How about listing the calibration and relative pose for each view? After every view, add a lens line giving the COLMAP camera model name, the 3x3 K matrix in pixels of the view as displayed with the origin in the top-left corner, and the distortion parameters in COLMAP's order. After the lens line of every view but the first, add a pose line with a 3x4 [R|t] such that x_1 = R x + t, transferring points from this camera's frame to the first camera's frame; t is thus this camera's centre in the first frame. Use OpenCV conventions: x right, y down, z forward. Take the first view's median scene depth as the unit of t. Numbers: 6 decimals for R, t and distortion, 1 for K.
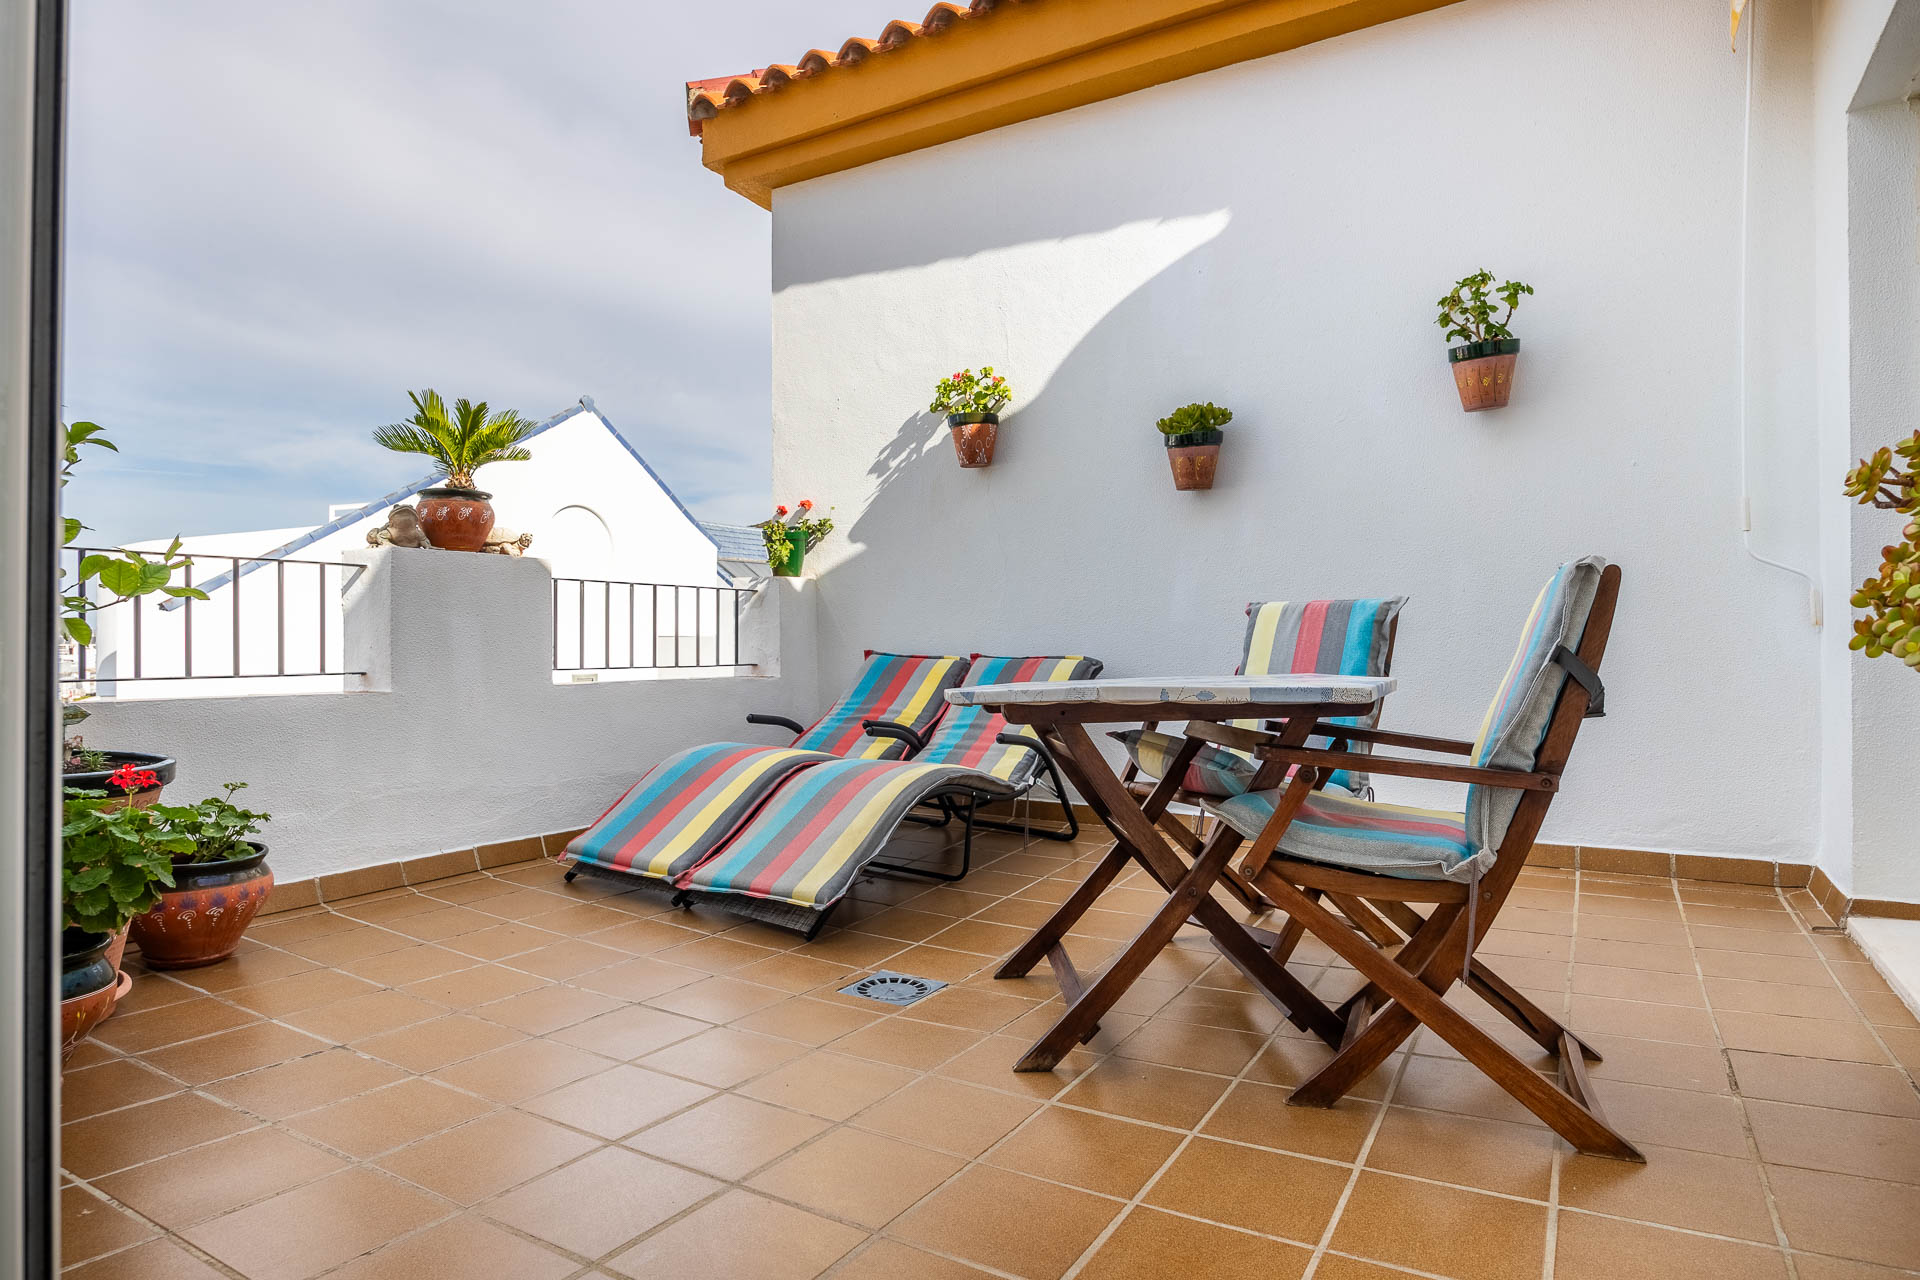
lens RADIAL K [[1074.4, 0, 952.9], [0, 1074.4, 644.0], [0, 0, 1]] dist [0.004738, 0.001653]
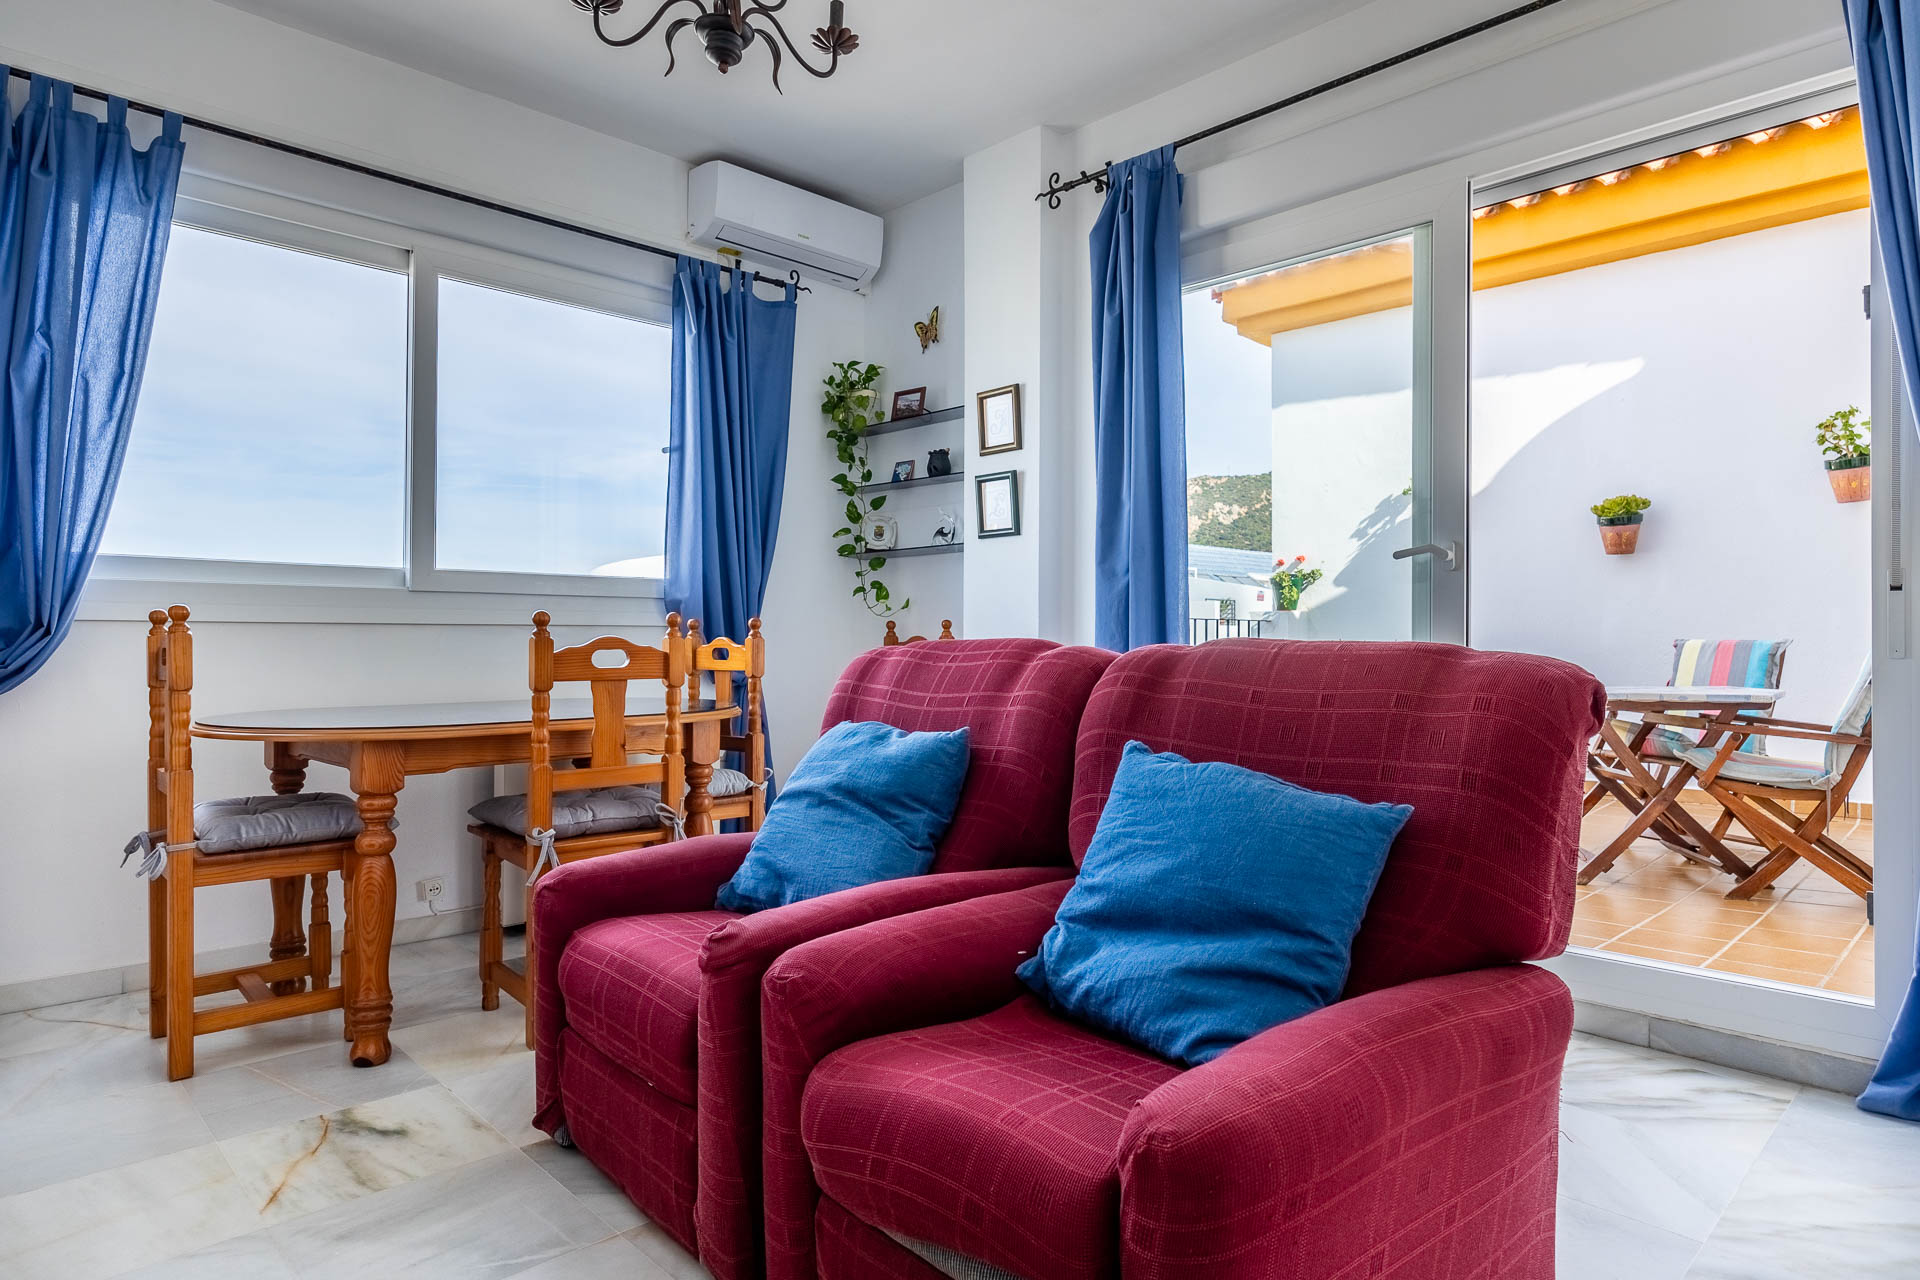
lens RADIAL K [[1090.2, 0, 960.0], [0, 1090.2, 640.0], [0, 0, 1]] dist [-0.005423, -0.001957]
pose [[0.968417, 0.002903, -0.249319, -0.349585], [-0.003284, 0.999994, -0.001111, -0.033743], [0.249314, 0.001895, 0.968421, -0.818212]]
